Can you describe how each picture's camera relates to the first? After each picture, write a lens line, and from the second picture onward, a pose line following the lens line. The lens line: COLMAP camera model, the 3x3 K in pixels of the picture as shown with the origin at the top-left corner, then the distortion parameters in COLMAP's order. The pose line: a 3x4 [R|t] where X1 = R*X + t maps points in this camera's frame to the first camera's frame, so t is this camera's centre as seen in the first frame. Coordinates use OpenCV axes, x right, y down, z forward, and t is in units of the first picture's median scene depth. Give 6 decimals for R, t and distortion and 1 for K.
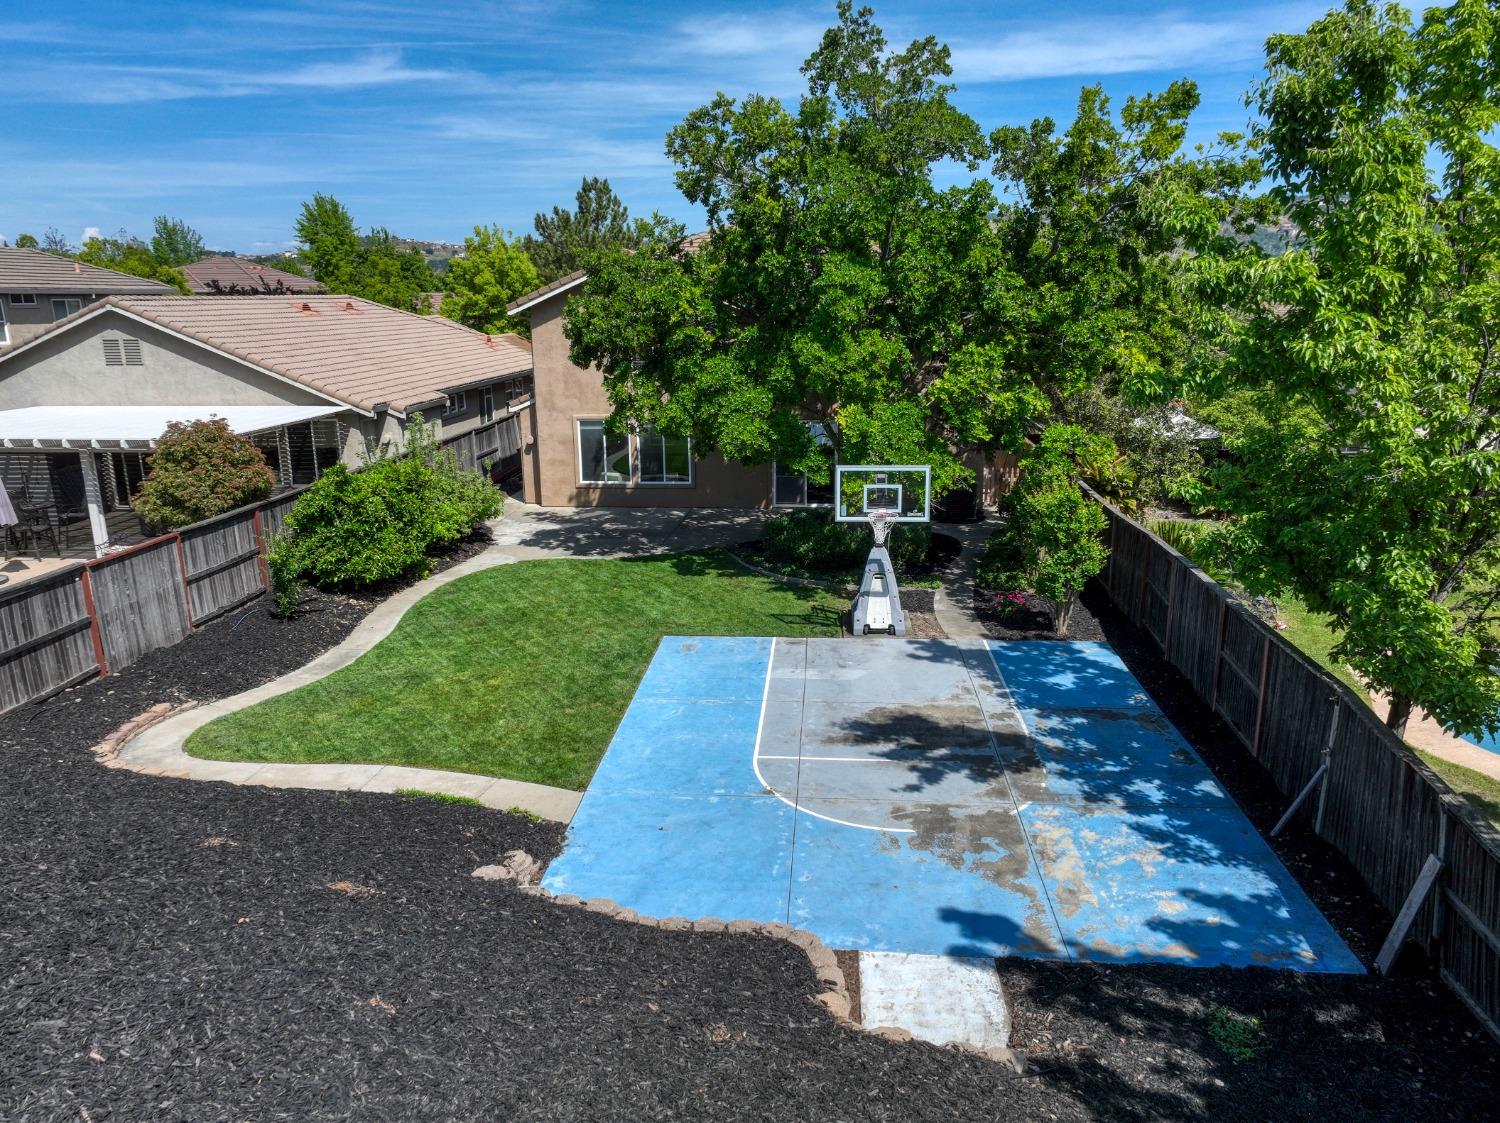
lens RADIAL K [[1054.5, 0, 745.7], [0, 1054.5, 564.0], [0, 0, 1]] dist [-0.001205, 0.021352]
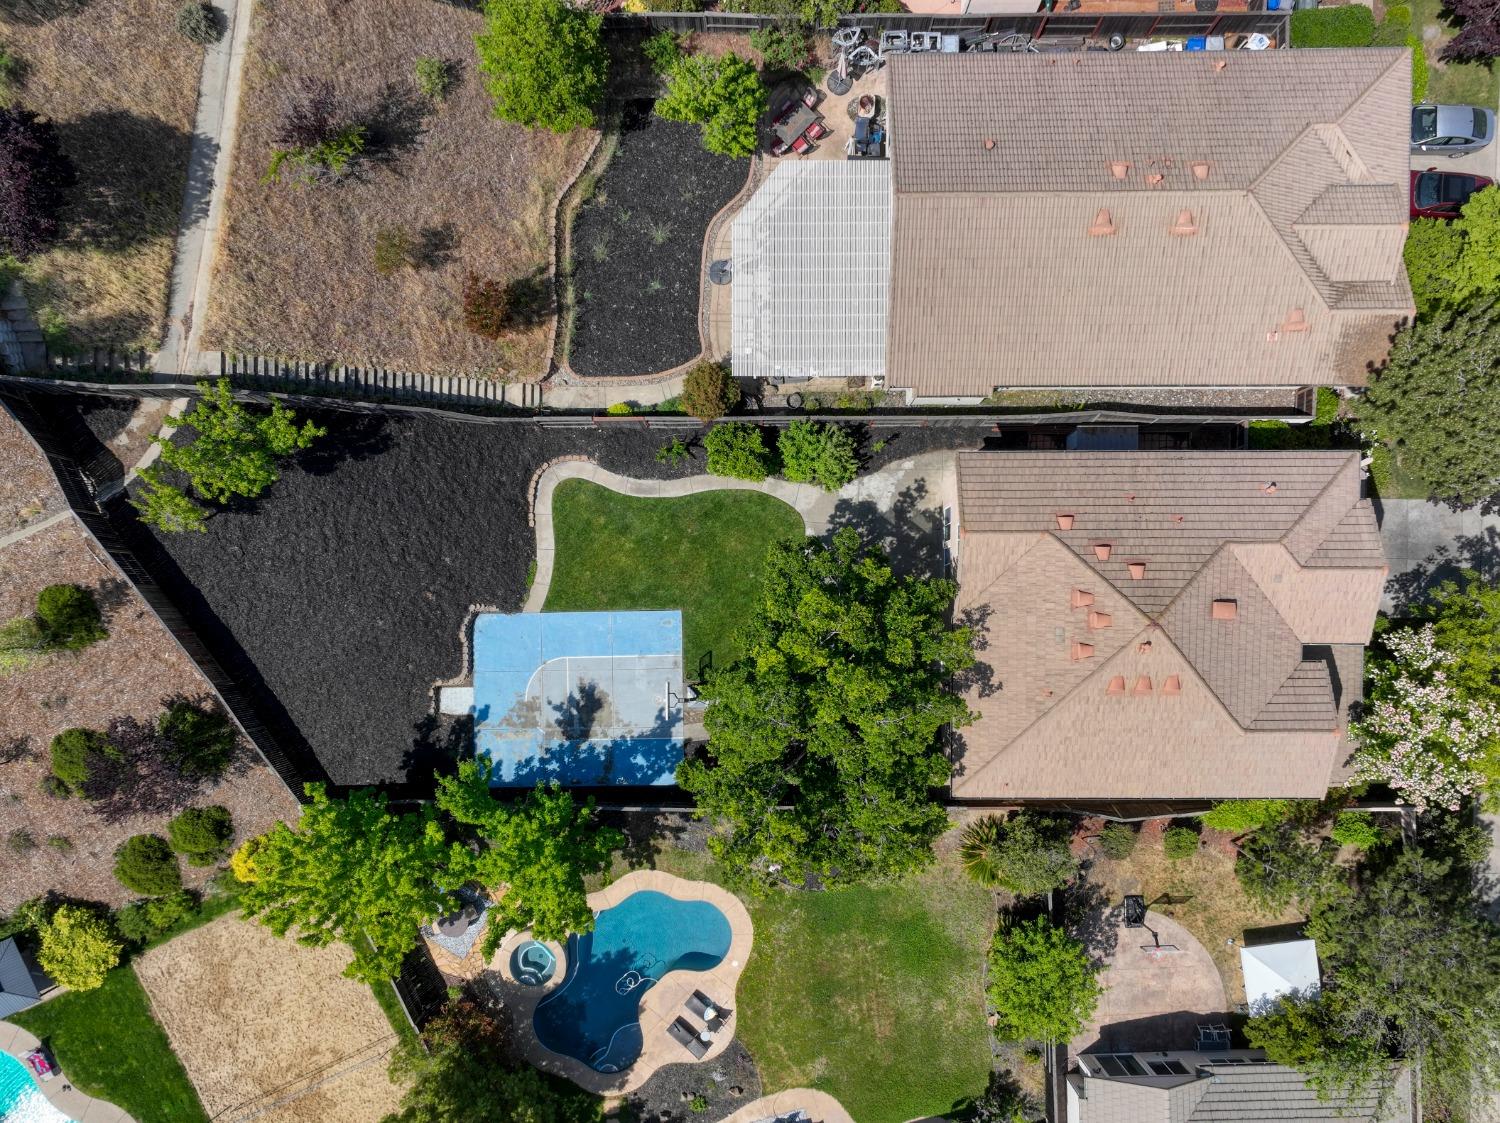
lens RADIAL K [[1089.2, 0, 752.8], [0, 1089.2, 650.6], [0, 0, 1]] dist [-0.001900, 0.023305]
pose [[0.093270, 0.995192, 0.029906, -0.044548], [-0.232000, -0.007486, 0.972687, -2.454416], [0.968234, -0.097661, 0.230186, 0.570233]]
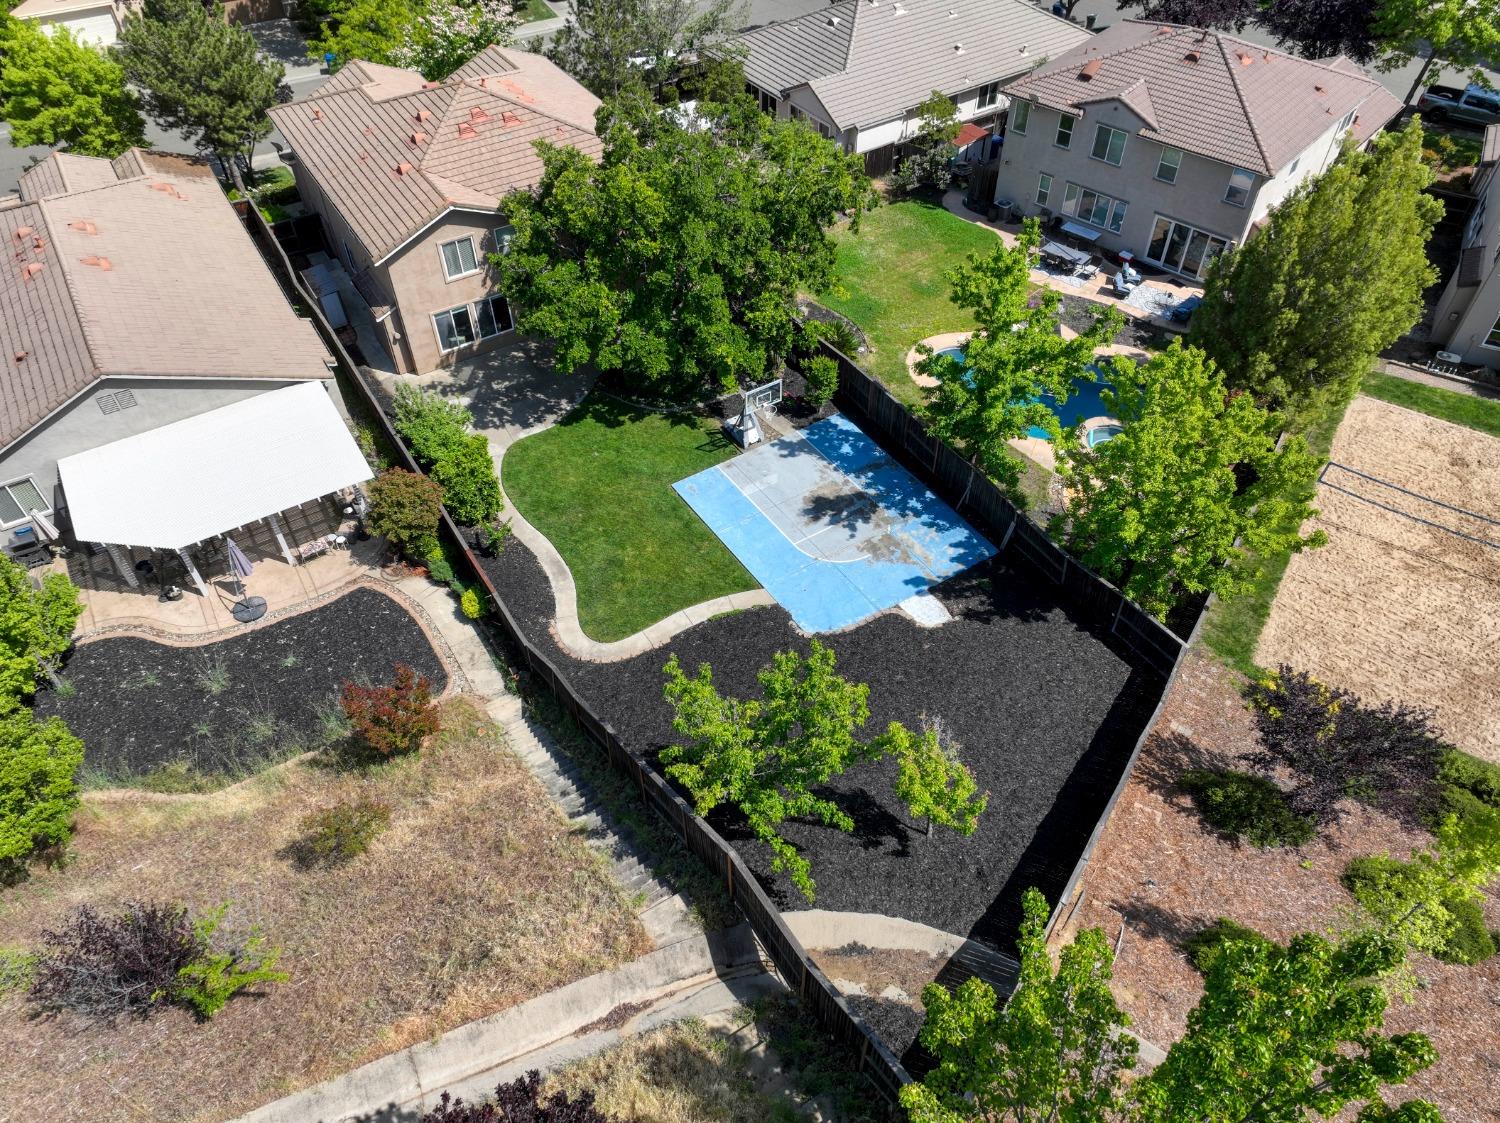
lens RADIAL K [[1051.1, 0, 750.0], [0, 1051.1, 561.5], [0, 0, 1]] dist [0.009078, 0.003720]
pose [[0.794181, -0.435248, 0.424071, -0.893752], [0.150025, 0.816681, 0.557247, -0.934554], [-0.588871, -0.378933, 0.713891, -0.615422]]
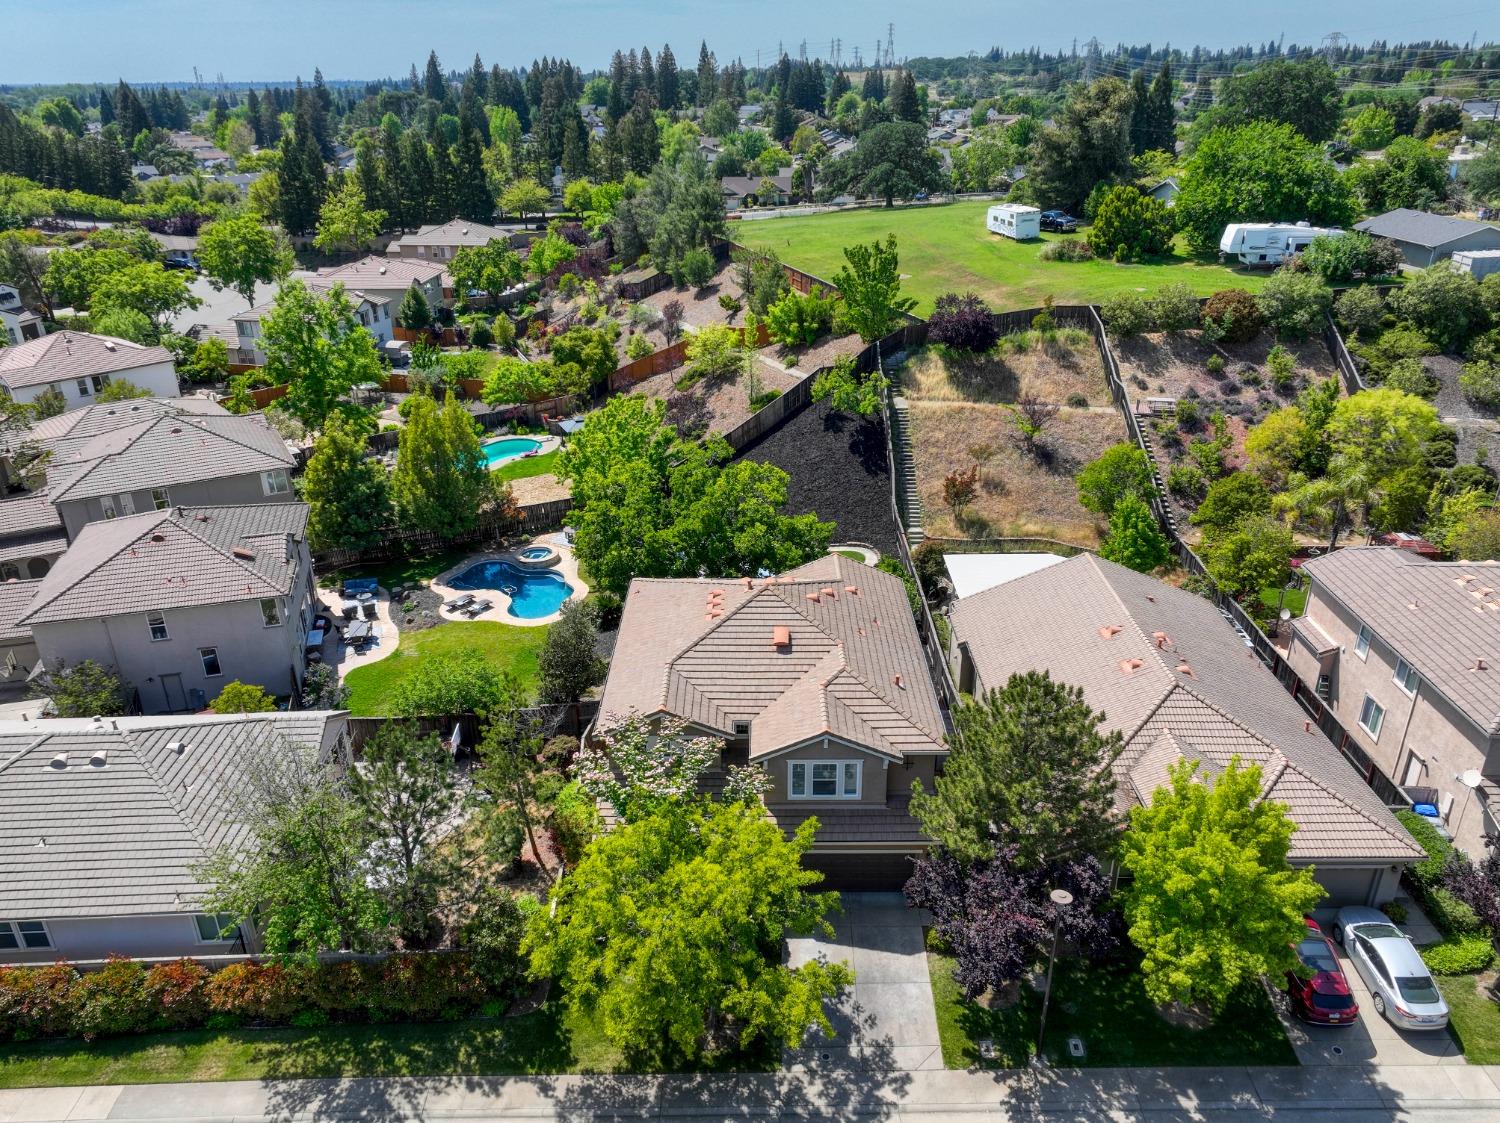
lens RADIAL K [[1089.2, 0, 752.8], [0, 1089.2, 650.6], [0, 0, 1]] dist [-0.001900, 0.023305]
pose [[-0.995665, 0.058691, -0.072155, 0.264034], [-0.005195, 0.739472, 0.673167, -2.156895], [0.092865, 0.670624, -0.735962, 3.725772]]
